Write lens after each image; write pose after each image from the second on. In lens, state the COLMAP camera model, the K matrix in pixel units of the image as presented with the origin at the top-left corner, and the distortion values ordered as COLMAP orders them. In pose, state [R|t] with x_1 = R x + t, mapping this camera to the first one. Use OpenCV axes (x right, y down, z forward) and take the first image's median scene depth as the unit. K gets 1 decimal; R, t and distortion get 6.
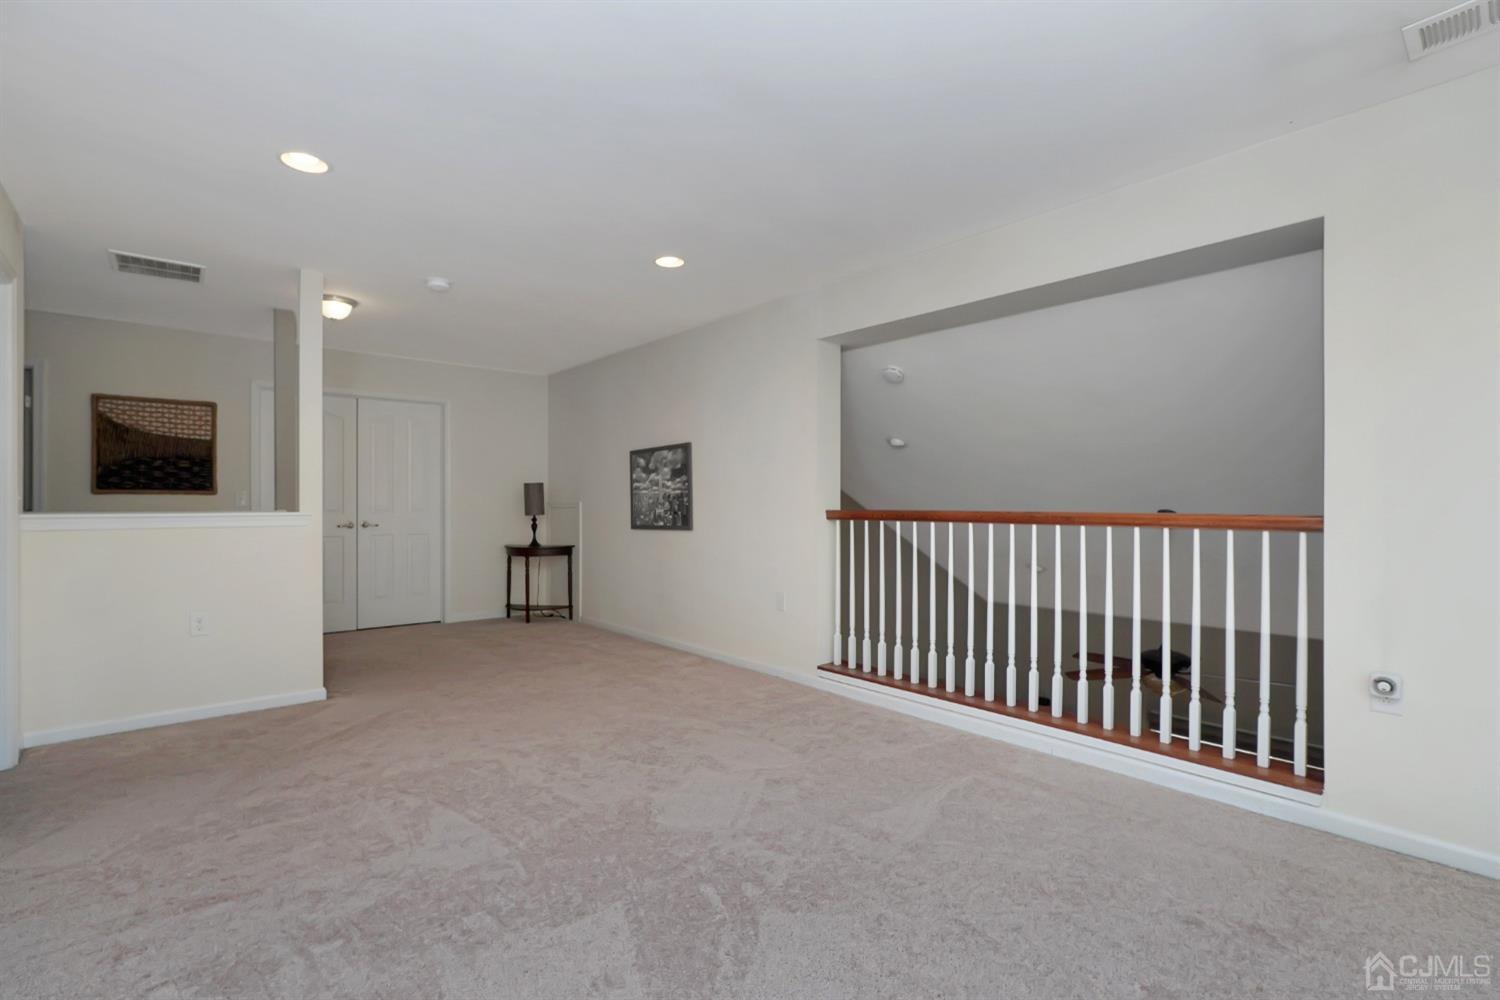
lens RADIAL K [[696.3, 0, 744.2], [0, 696.3, 512.6], [0, 0, 1]] dist [-0.015954, 0.000655]
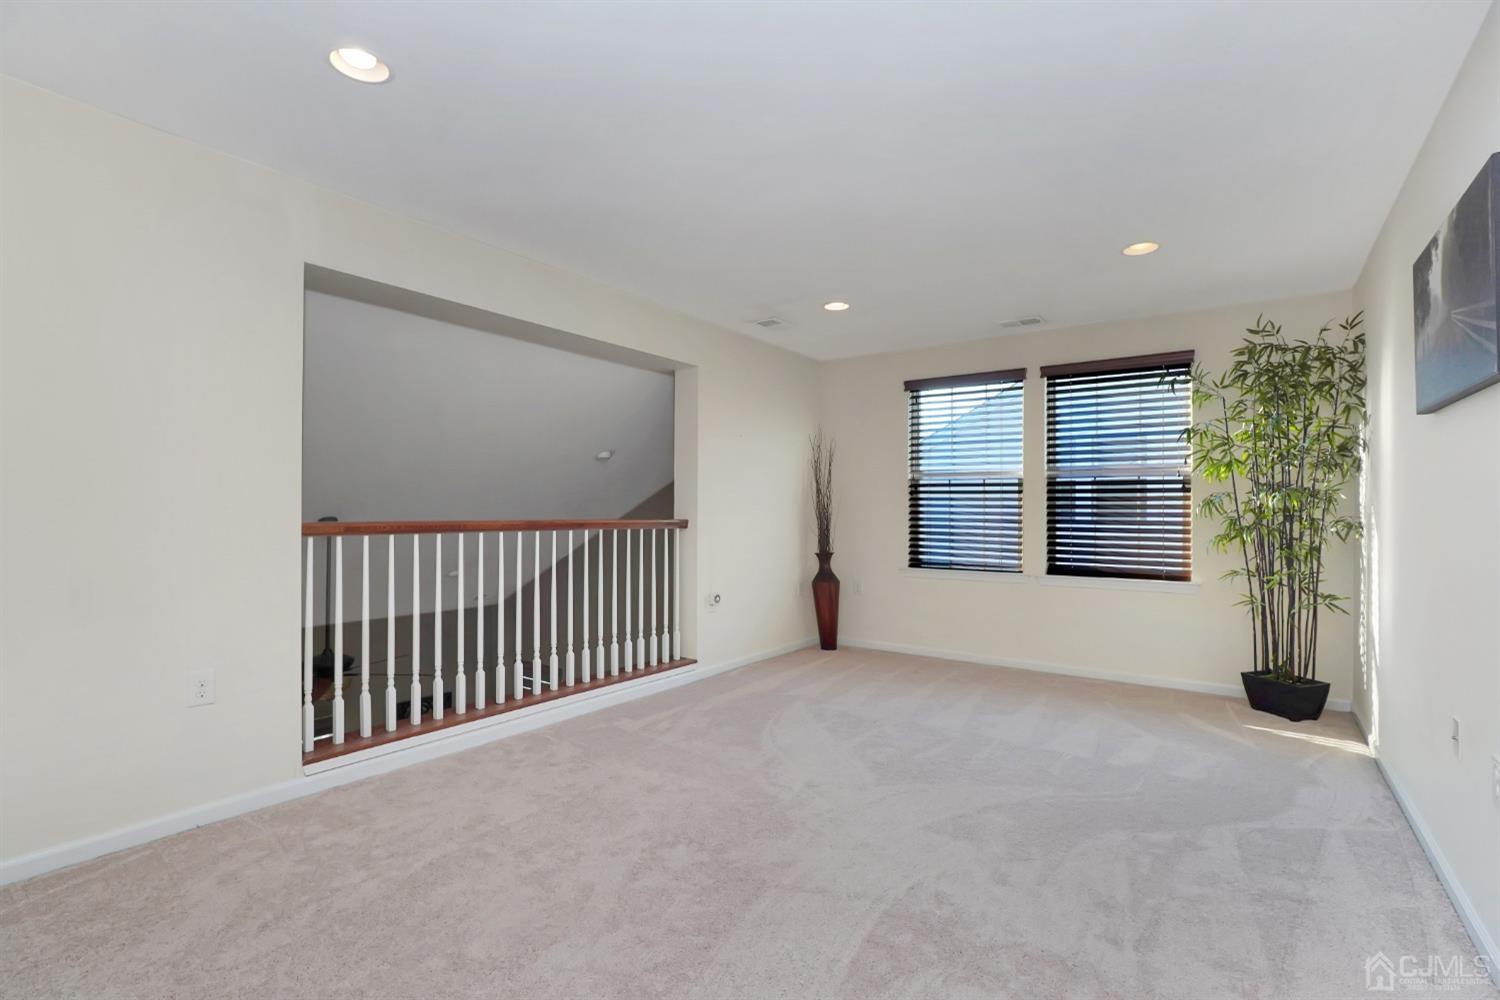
lens RADIAL K [[696.3, 0, 744.2], [0, 696.3, 512.6], [0, 0, 1]] dist [-0.015954, 0.000655]
pose [[-0.237374, -0.002824, 0.971414, -0.680436], [0.016645, 0.999837, 0.006974, -0.012710], [-0.971276, 0.017825, -0.237288, 0.820057]]
